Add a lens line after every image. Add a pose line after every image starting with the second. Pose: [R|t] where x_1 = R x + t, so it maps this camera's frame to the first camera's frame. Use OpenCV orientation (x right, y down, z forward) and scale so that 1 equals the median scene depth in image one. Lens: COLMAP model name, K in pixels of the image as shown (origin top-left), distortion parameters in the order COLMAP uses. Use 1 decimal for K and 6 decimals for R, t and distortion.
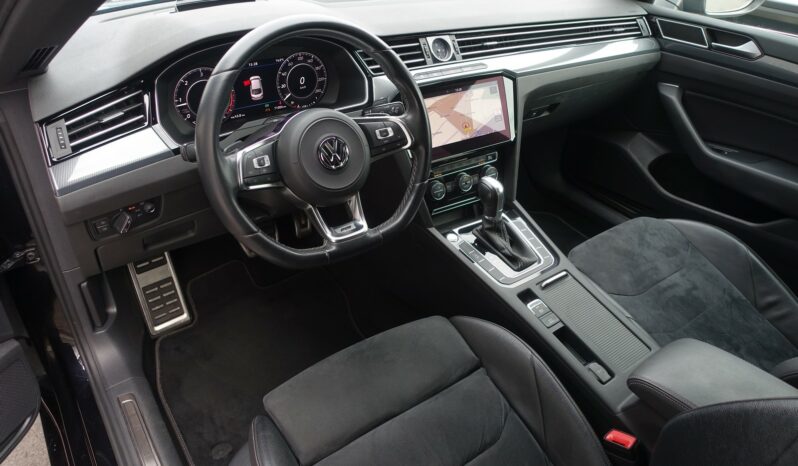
lens RADIAL K [[545.0, 0, 400.4], [0, 545.0, 230.8], [0, 0, 1]] dist [-0.003408, -0.001399]
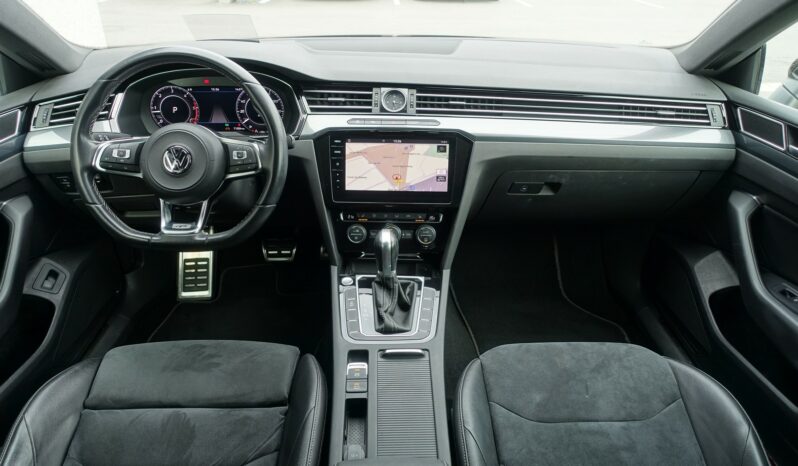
lens RADIAL K [[545.0, 0, 400.4], [0, 545.0, 230.8], [0, 0, 1]] dist [-0.003408, -0.001399]
pose [[0.824832, 0.233493, -0.514911, 0.593078], [-0.294227, 0.954969, -0.038277, -0.058556], [0.482787, 0.183073, 0.856388, 0.158622]]
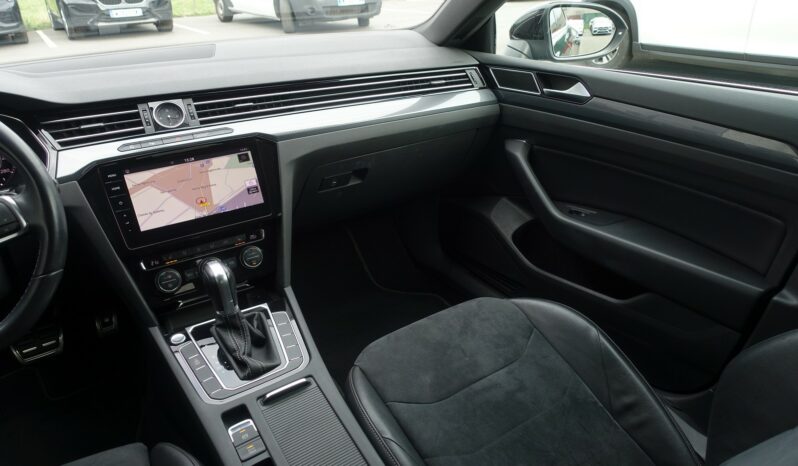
lens RADIAL K [[545.0, 0, 400.4], [0, 545.0, 230.8], [0, 0, 1]] dist [-0.003408, -0.001399]
pose [[0.996007, -0.053253, -0.071658, 0.434662], [0.042585, 0.988815, -0.142938, -0.014183], [0.078468, 0.139315, 0.987134, 0.187169]]
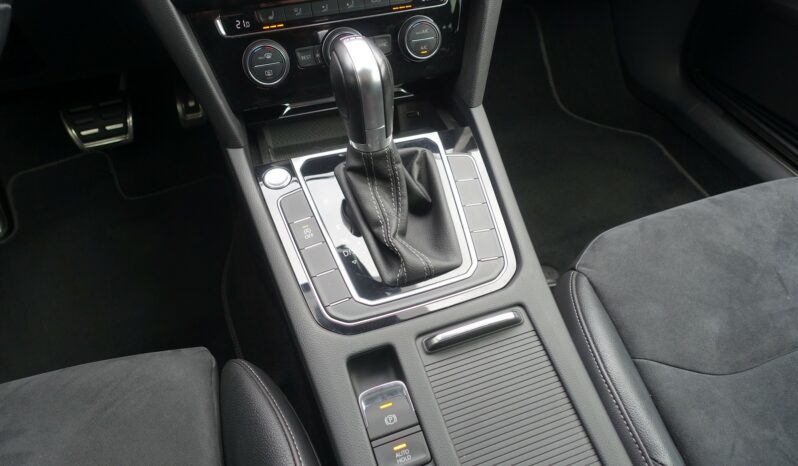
lens RADIAL K [[545.0, 0, 400.4], [0, 545.0, 230.8], [0, 0, 1]] dist [-0.003408, -0.001399]
pose [[0.957426, 0.166940, -0.235515, 0.265288], [-0.114314, 0.968389, 0.221710, -0.048260], [0.265082, -0.185348, 0.946244, 0.542008]]
